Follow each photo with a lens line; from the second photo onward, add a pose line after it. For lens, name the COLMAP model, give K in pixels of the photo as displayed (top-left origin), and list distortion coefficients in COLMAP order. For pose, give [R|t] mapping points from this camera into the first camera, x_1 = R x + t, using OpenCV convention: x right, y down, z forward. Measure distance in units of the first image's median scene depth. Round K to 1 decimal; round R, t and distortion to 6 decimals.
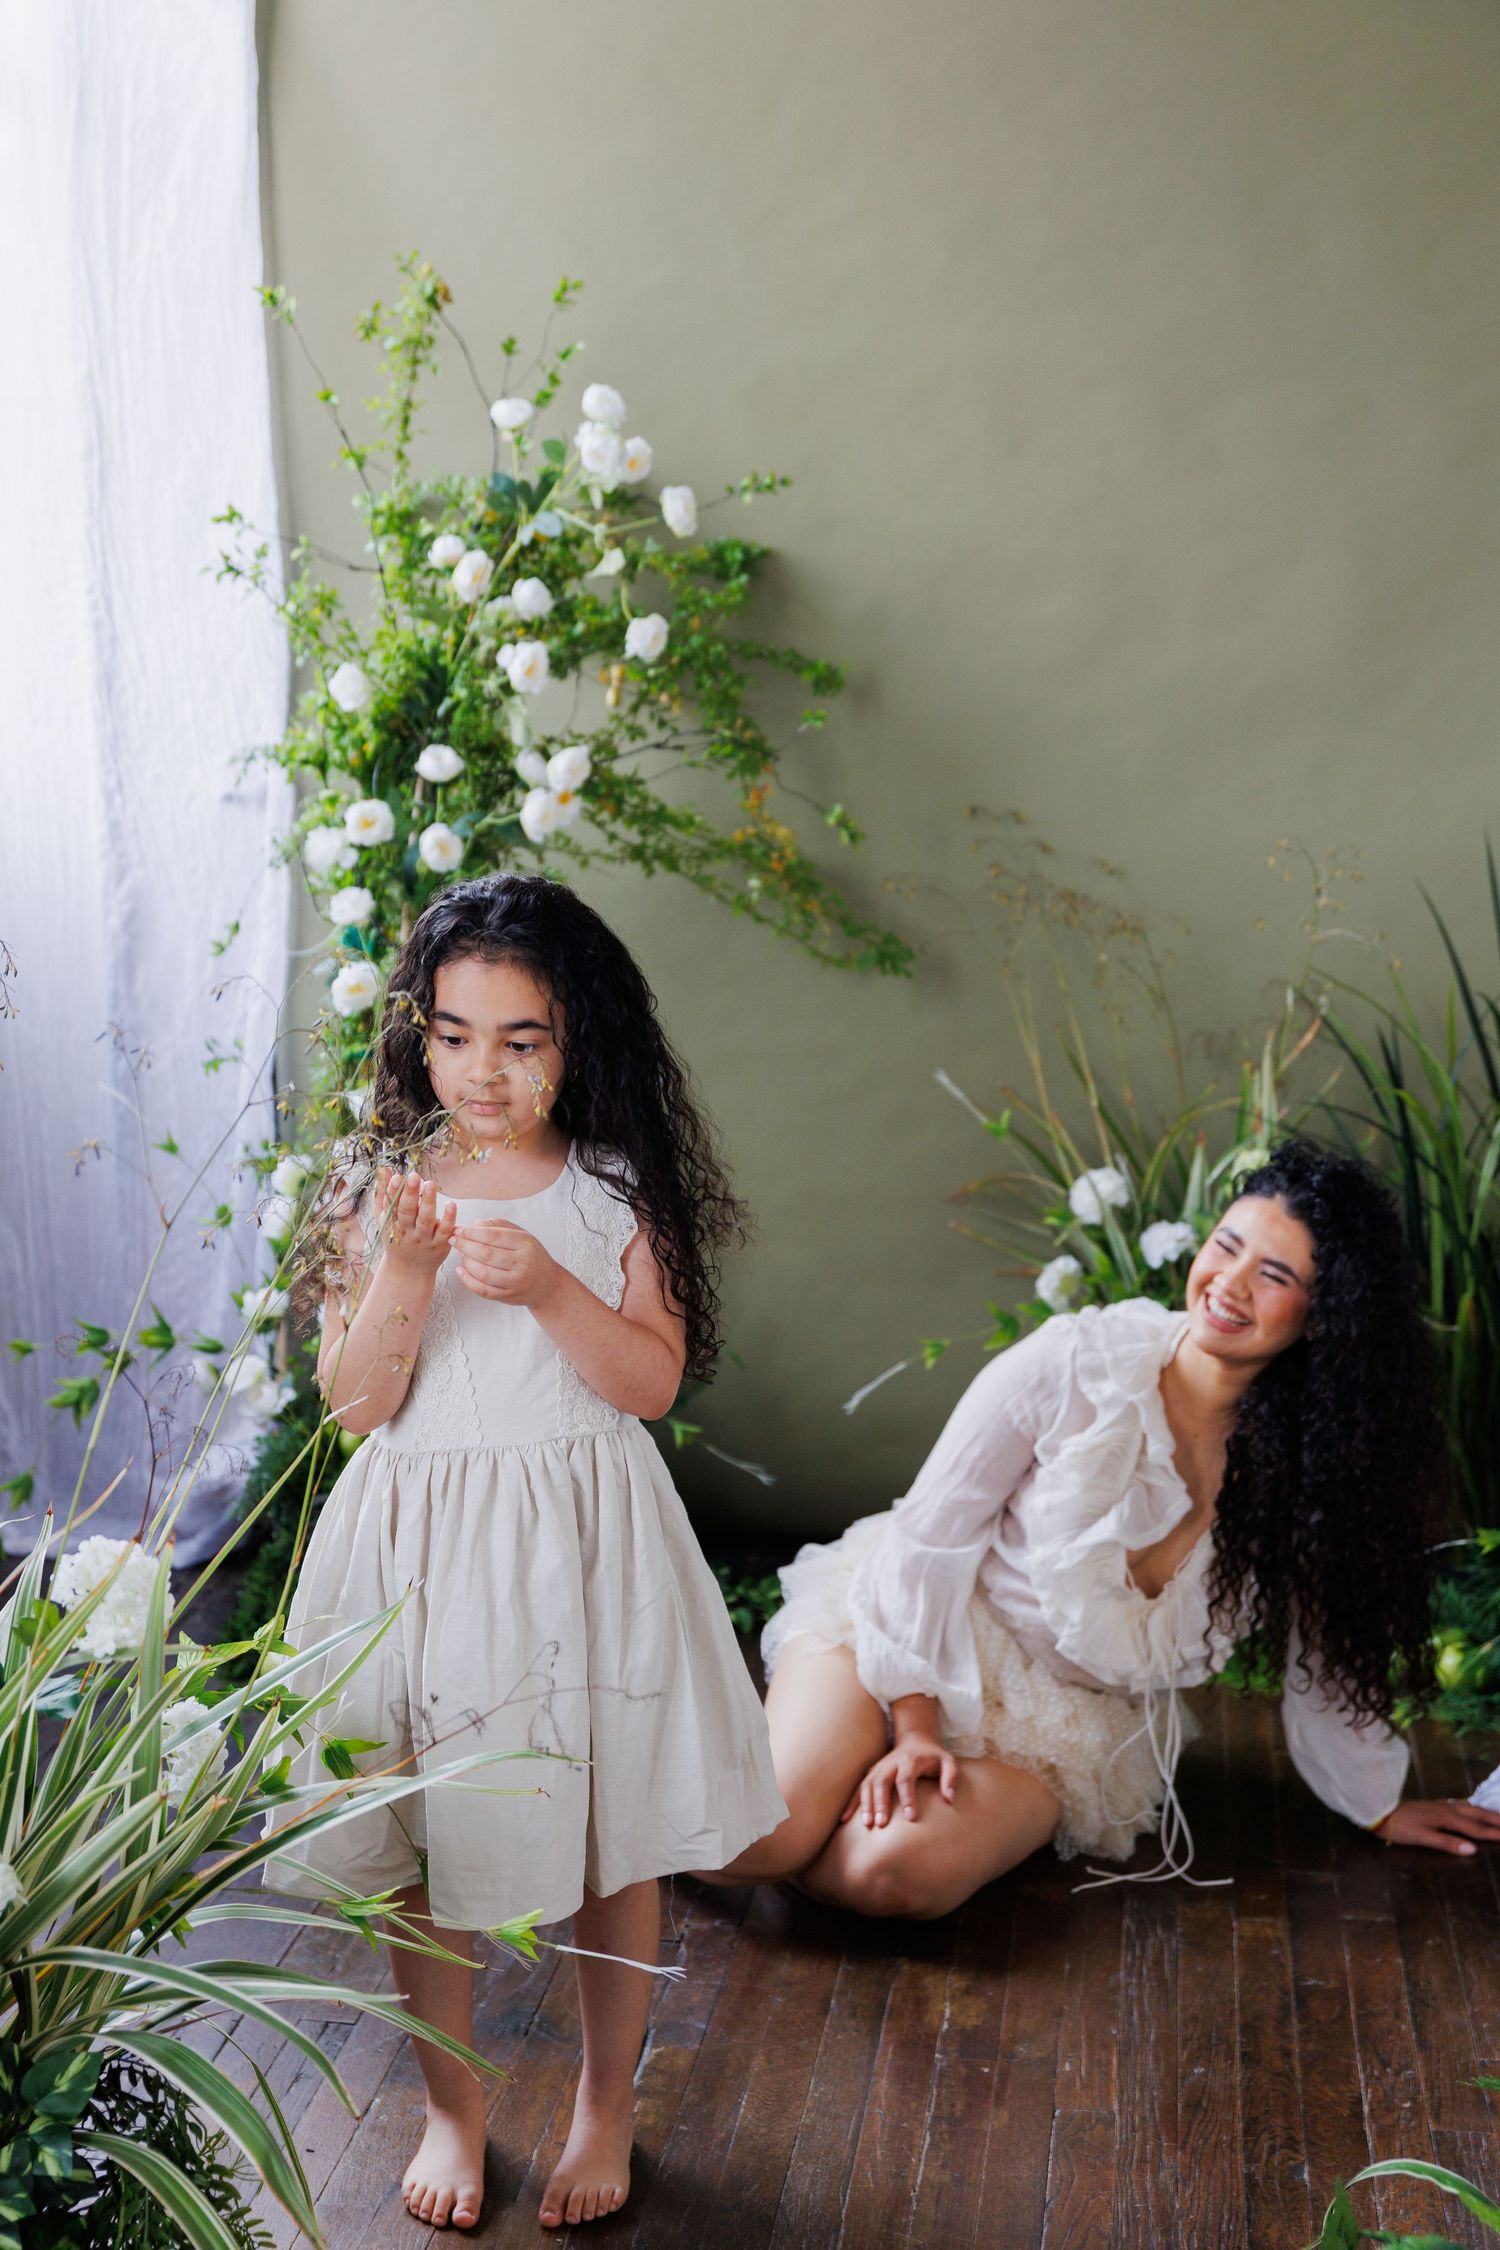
lens RADIAL K [[3015.8, 0, 750.0], [0, 3015.8, 1125.0], [0, 0, 1]] dist [0.003852, -0.007093]
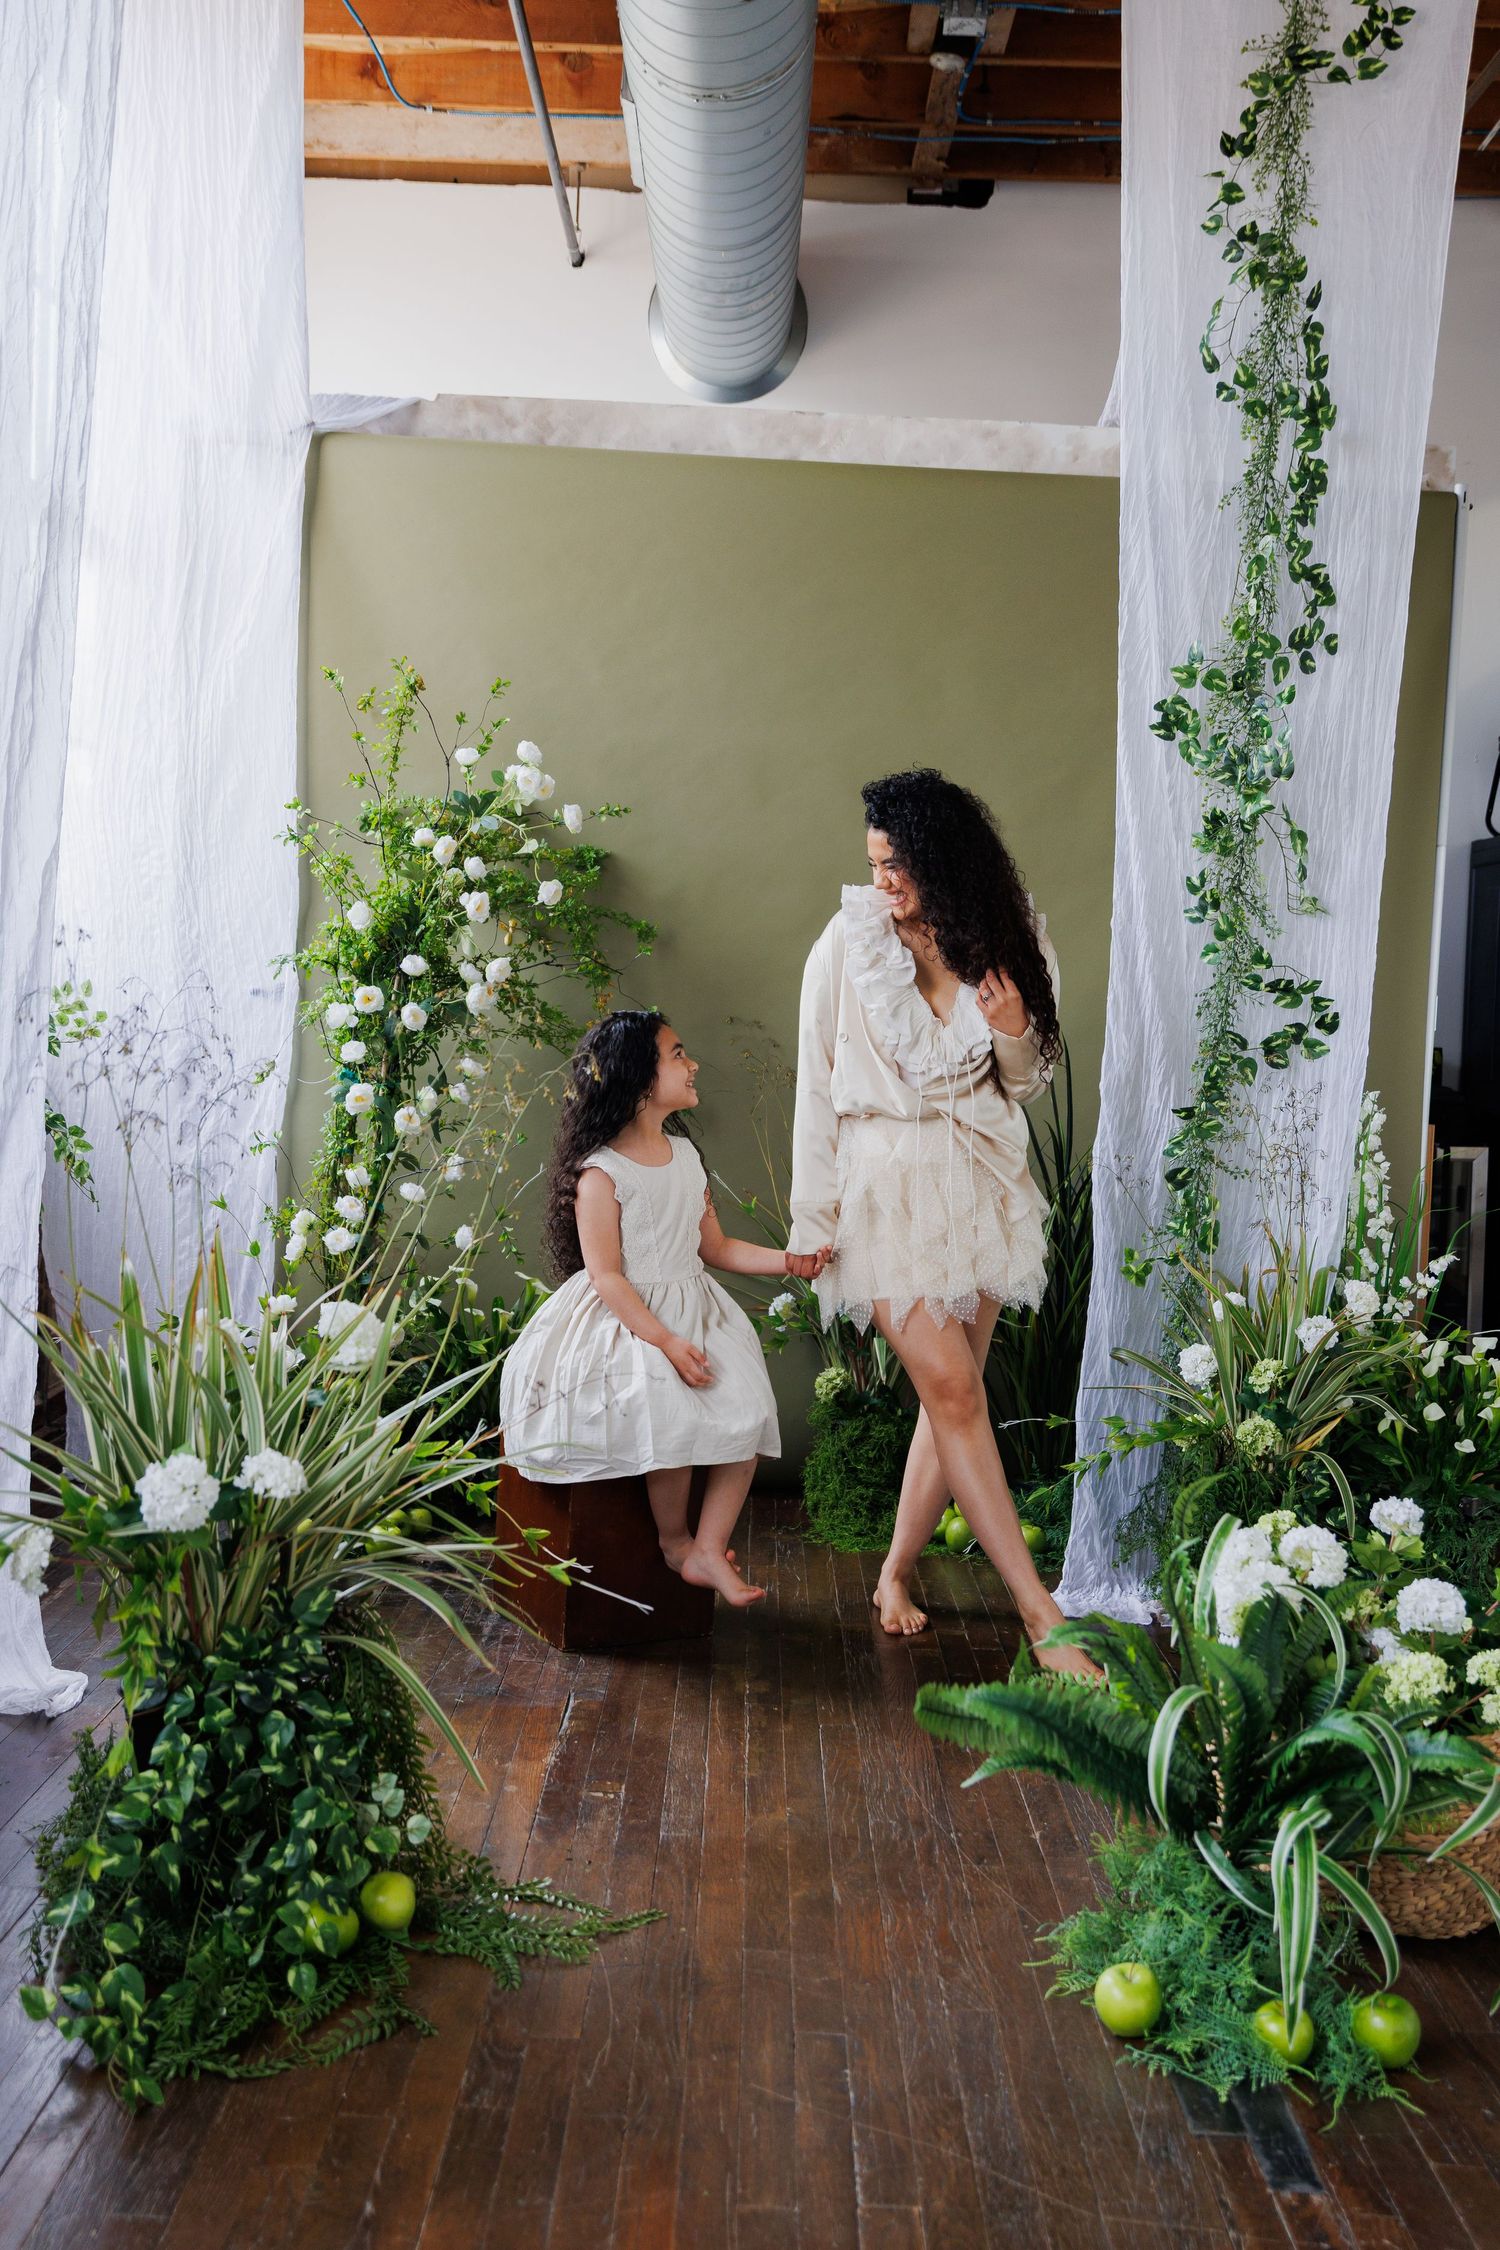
lens RADIAL K [[2263.4, 0, 762.3], [0, 2263.4, 1116.3], [0, 0, 1]] dist [0.000230, 0.003015]
pose [[0.988270, 0.039005, 0.147649, -0.092173], [-0.021416, 0.992676, -0.118891, 0.097041], [-0.151205, 0.114335, 0.981868, -0.198222]]
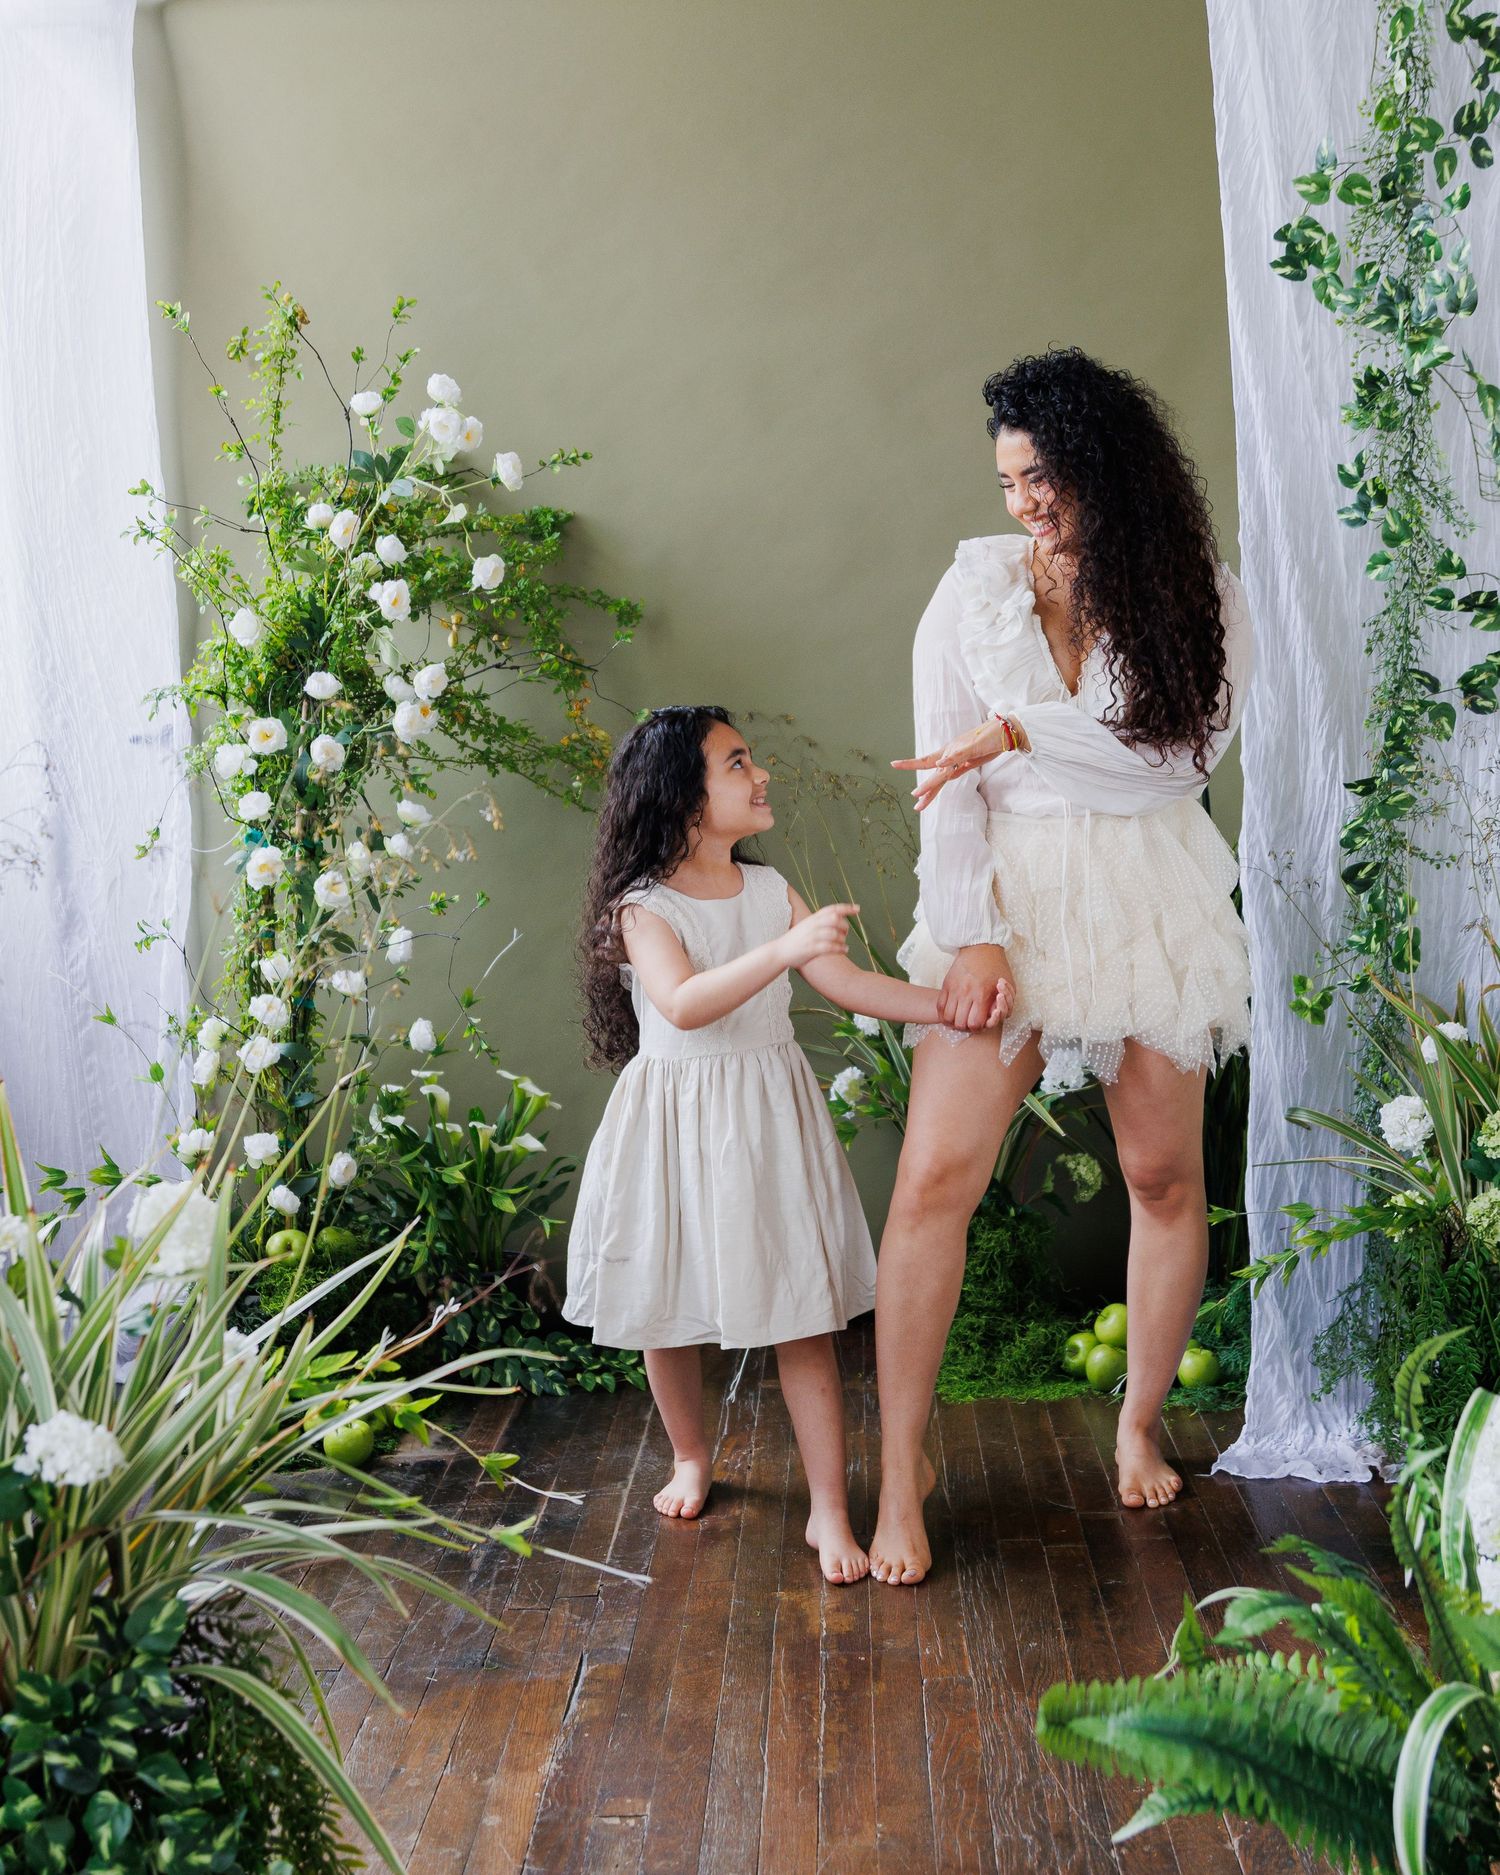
lens RADIAL K [[2581.8, 0, 700.8], [0, 2581.8, 947.9], [0, 0, 1]] dist [0.009583, -0.037776]
pose [[0.995021, -0.056441, 0.082149, -0.041153], [0.062406, 0.995454, -0.071949, 0.069471], [-0.077715, 0.076717, 0.994020, -0.045110]]
